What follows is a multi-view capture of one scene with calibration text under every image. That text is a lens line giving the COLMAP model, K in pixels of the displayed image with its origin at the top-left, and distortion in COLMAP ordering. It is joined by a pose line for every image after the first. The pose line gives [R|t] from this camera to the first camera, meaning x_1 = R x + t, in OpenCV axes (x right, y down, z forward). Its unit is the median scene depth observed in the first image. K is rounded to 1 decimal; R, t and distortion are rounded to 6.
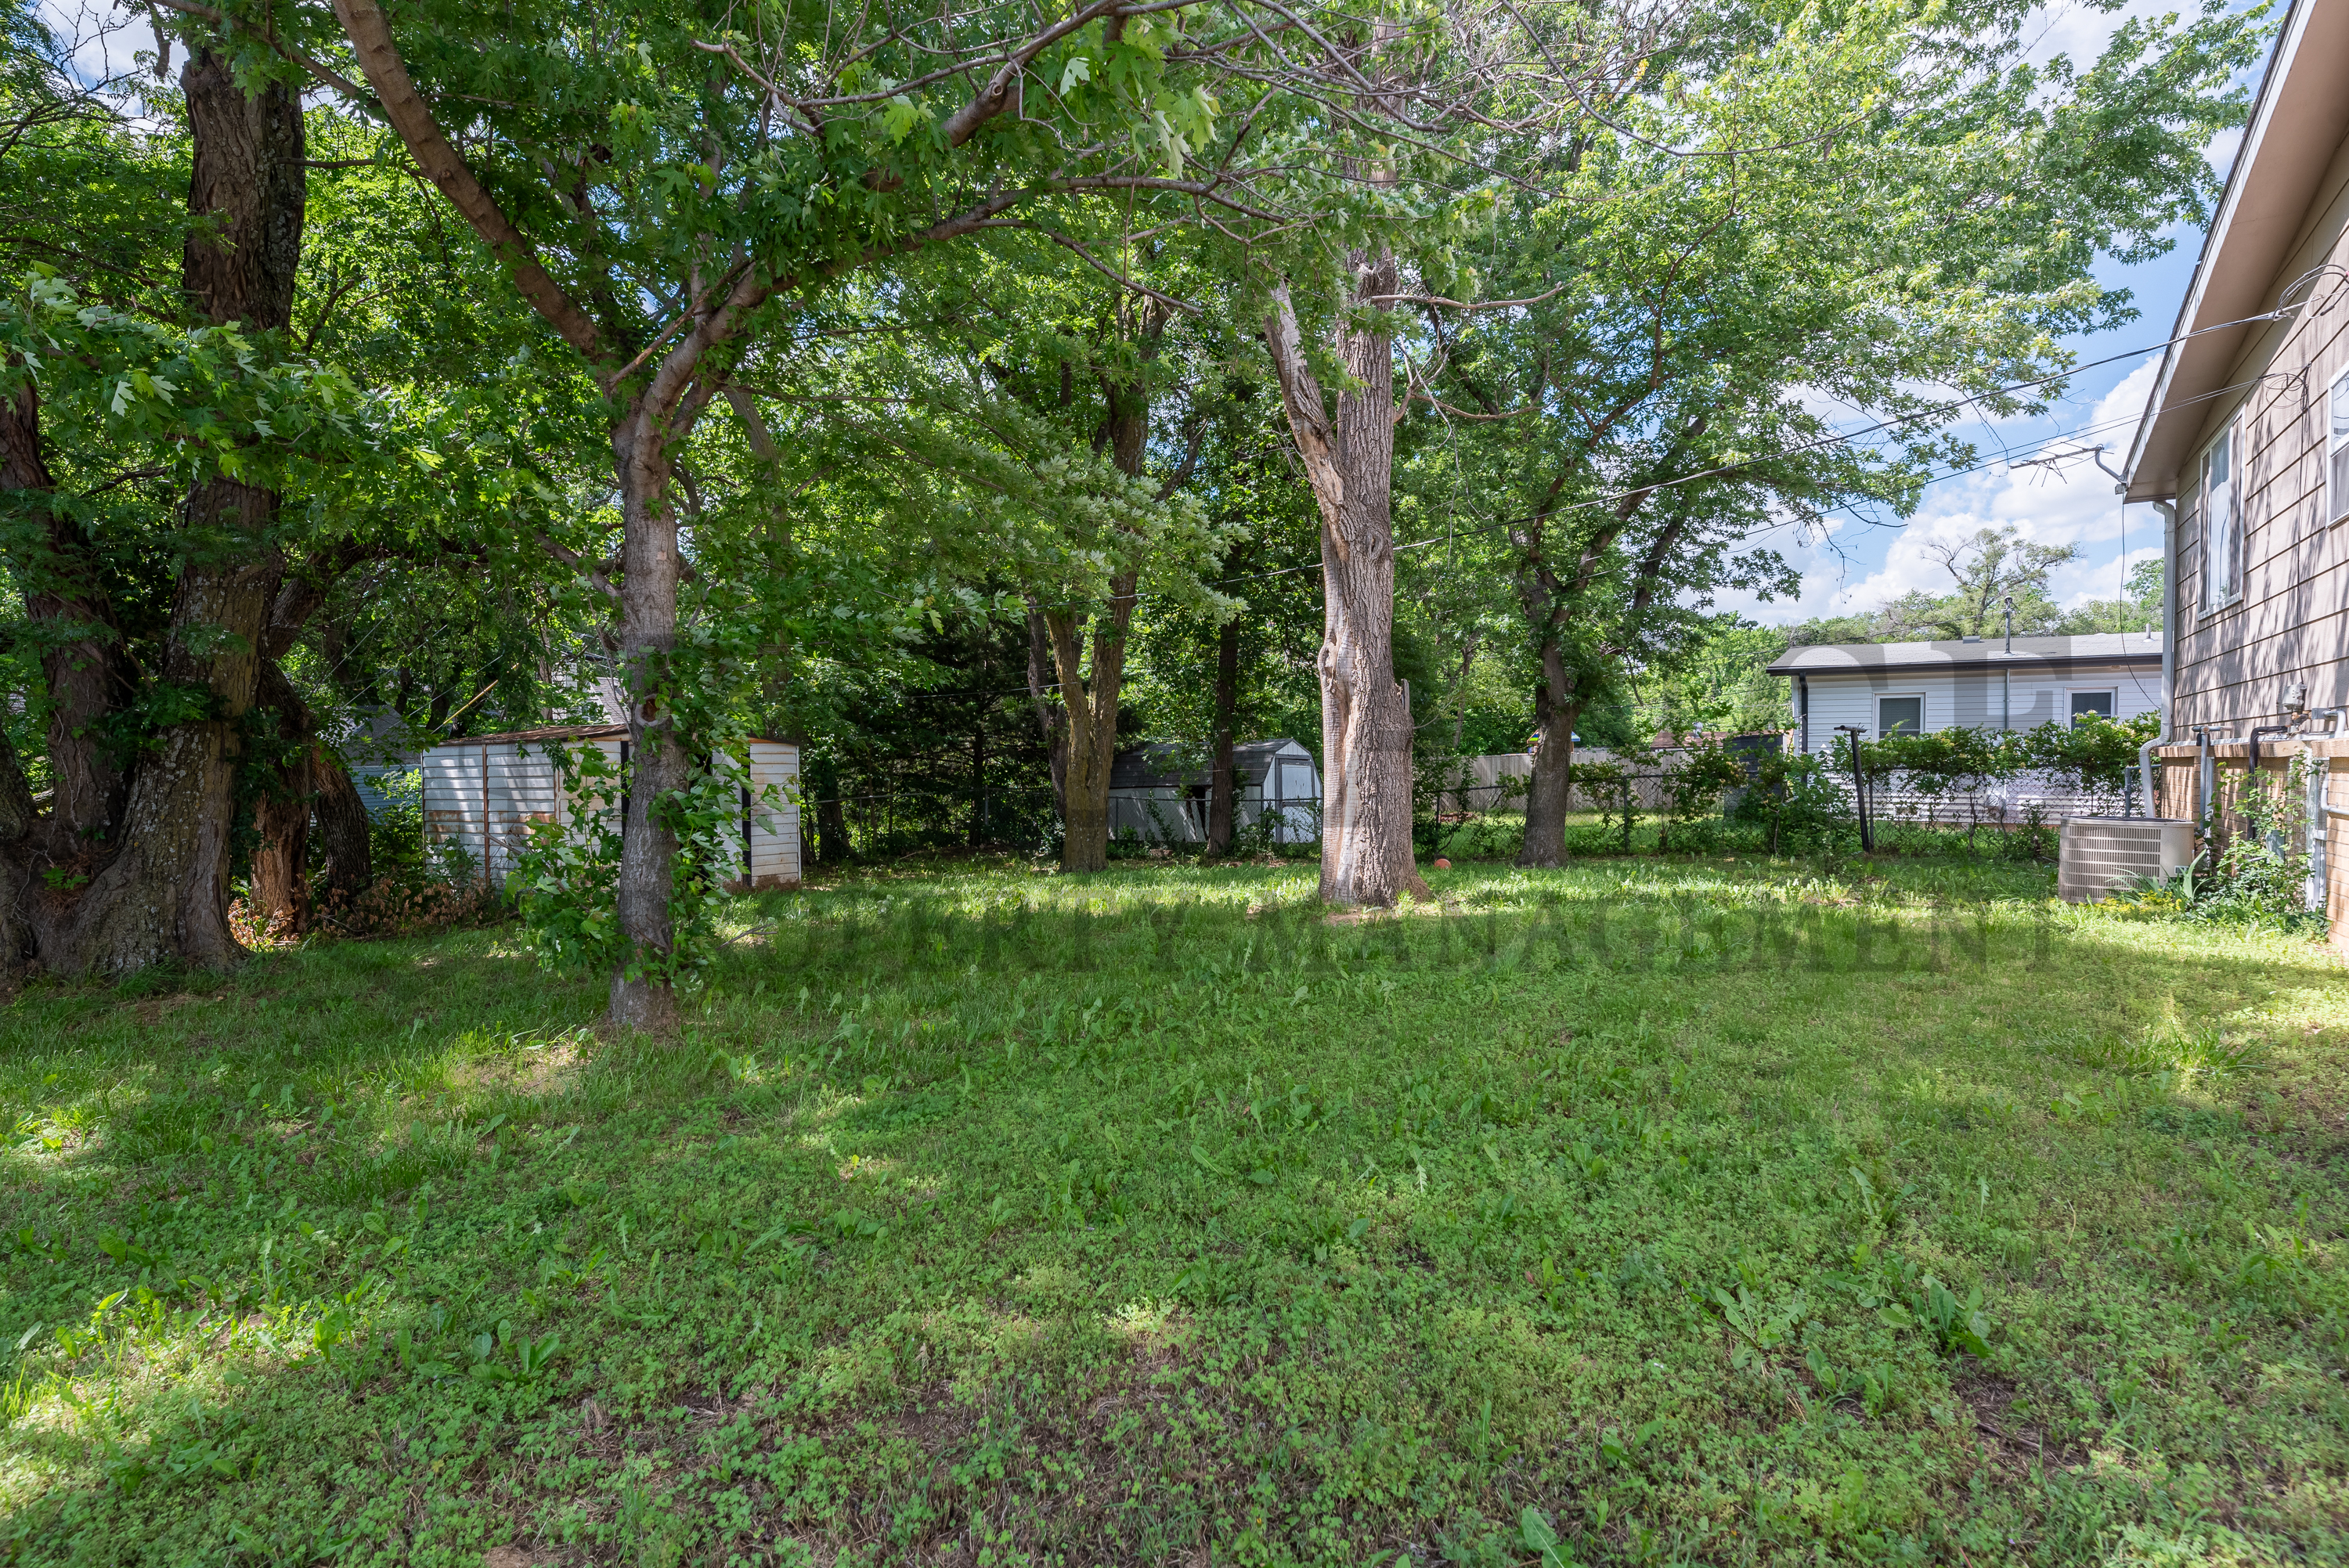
lens RADIAL K [[1288.7, 0, 1174.5], [0, 1288.7, 784.0], [0, 0, 1]] dist [-0.000157, -0.000018]
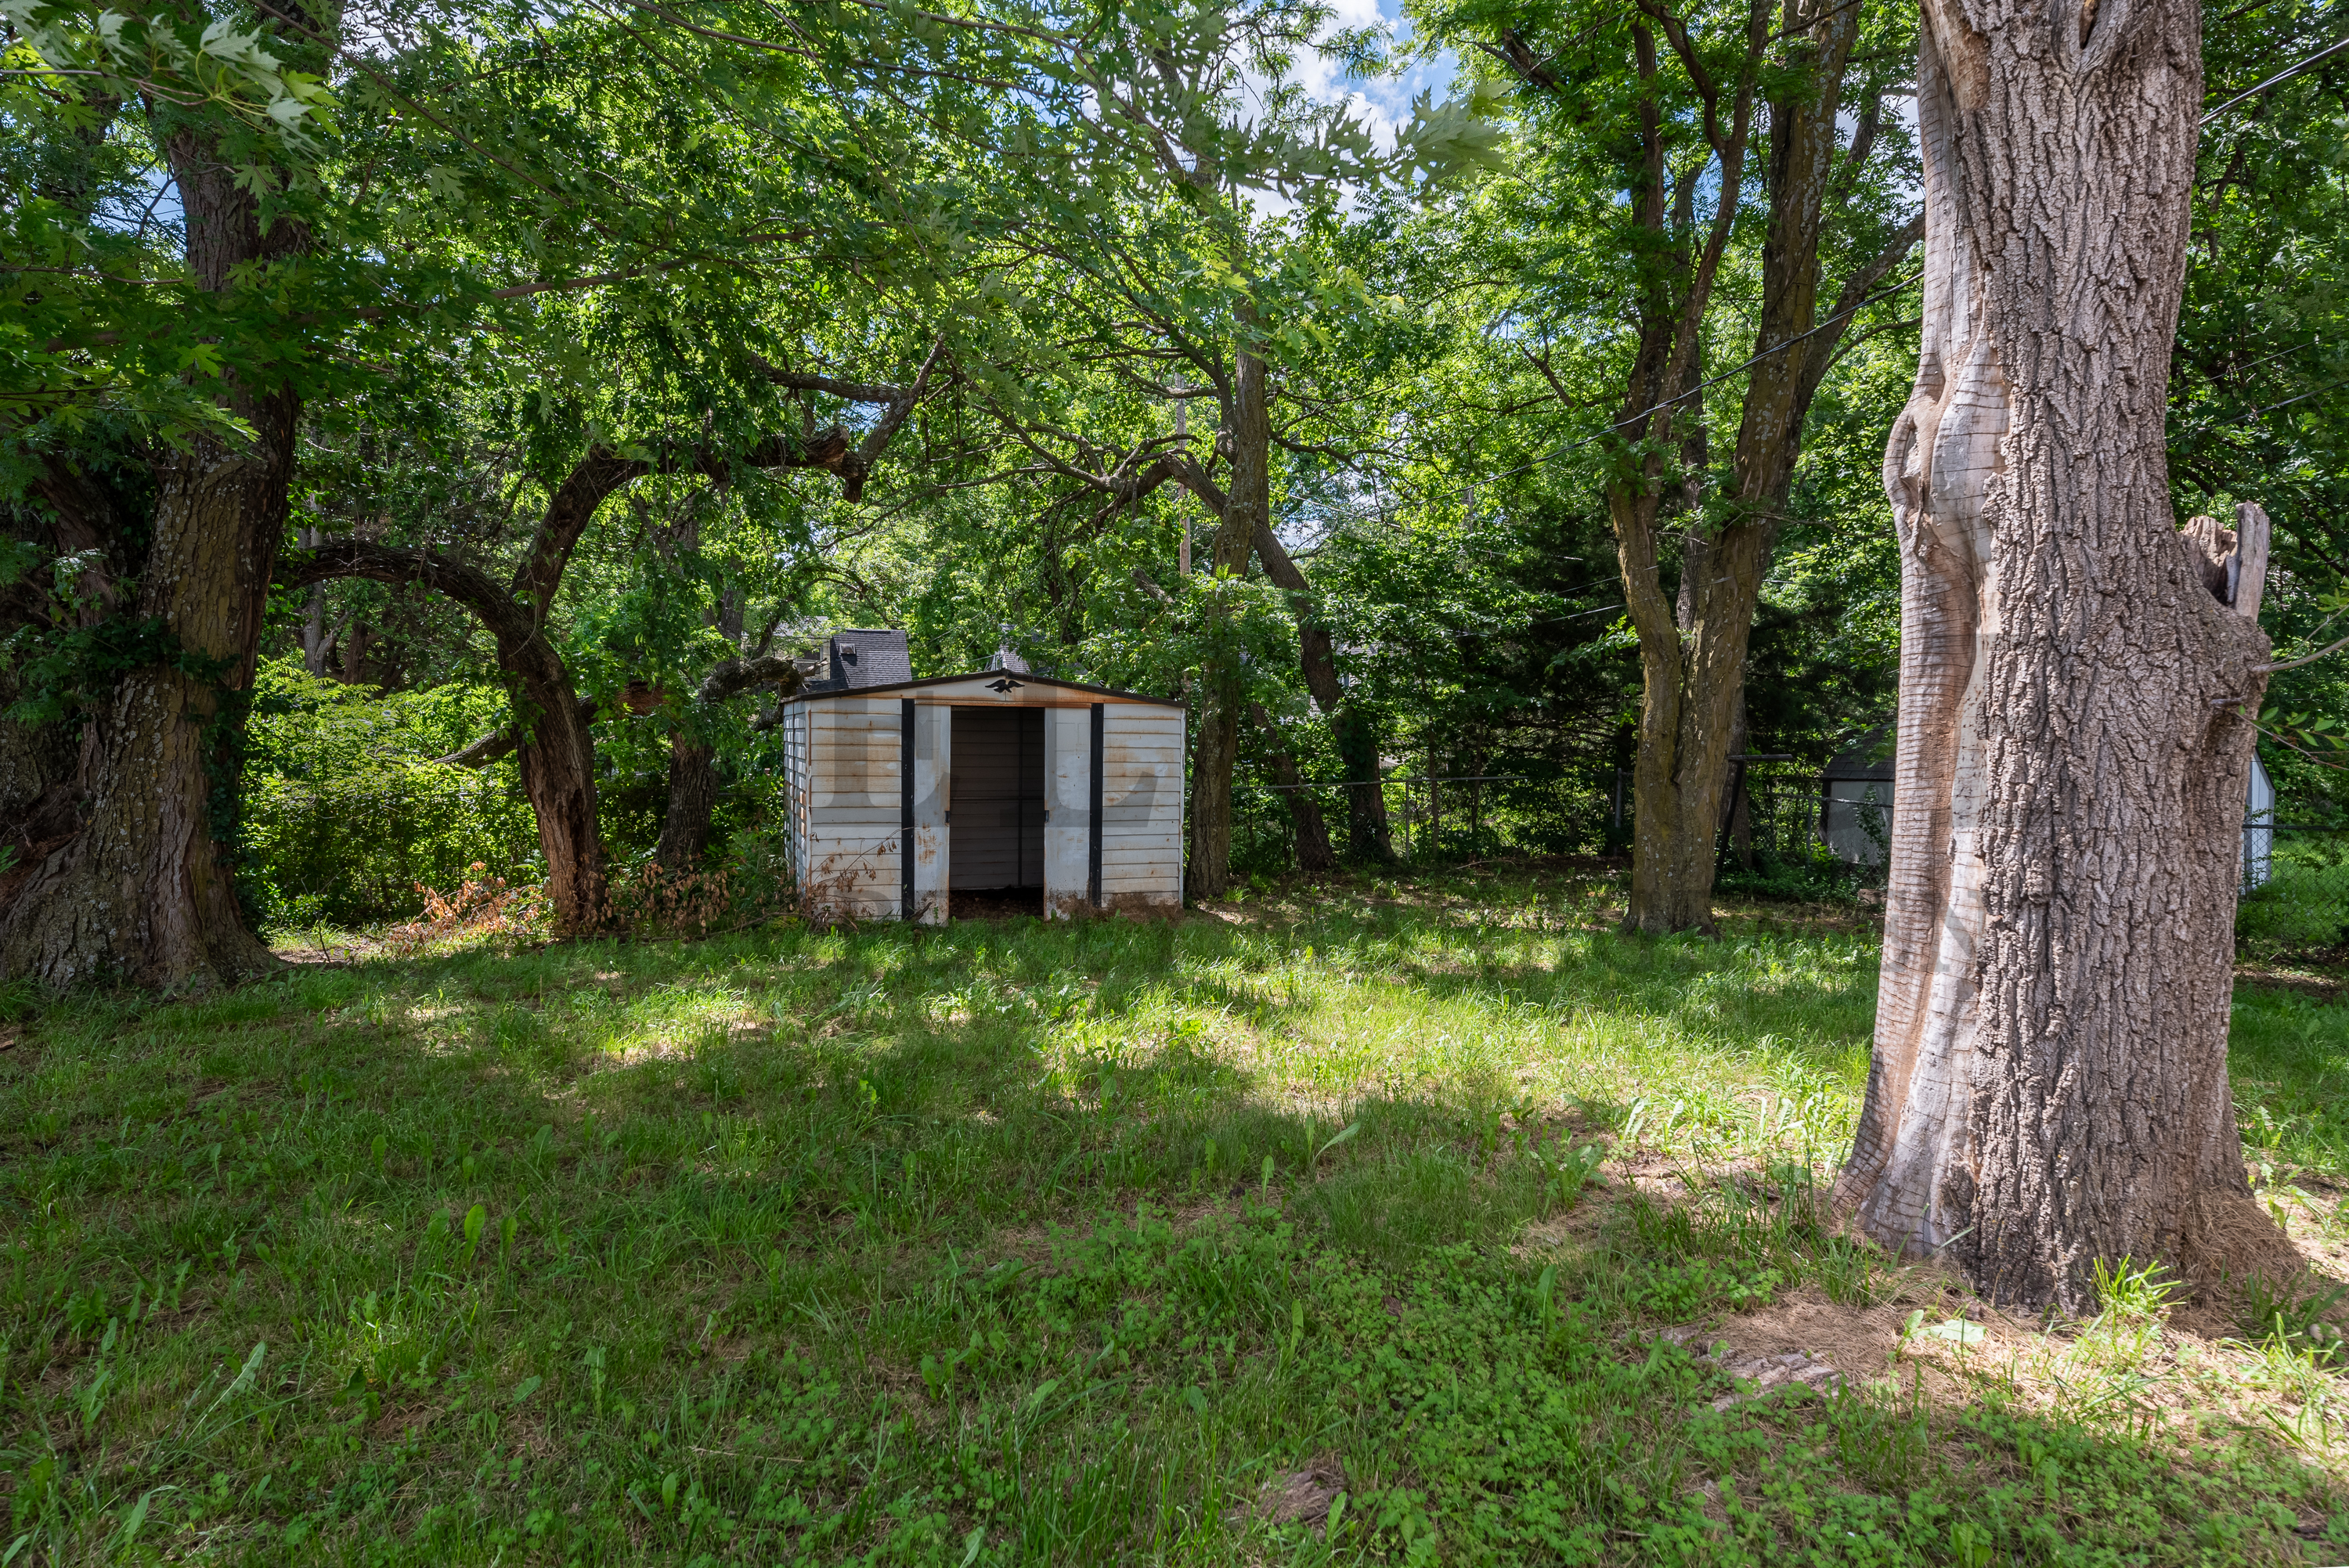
lens RADIAL K [[1278.4, 0, 1174.5], [0, 1278.4, 784.0], [0, 0, 1]] dist [0.001047, 0.000252]
pose [[0.788008, 0.047295, -0.613846, 0.175069], [-0.028521, 0.998779, 0.040339, -0.023304], [0.615005, -0.014280, 0.788394, 0.648360]]
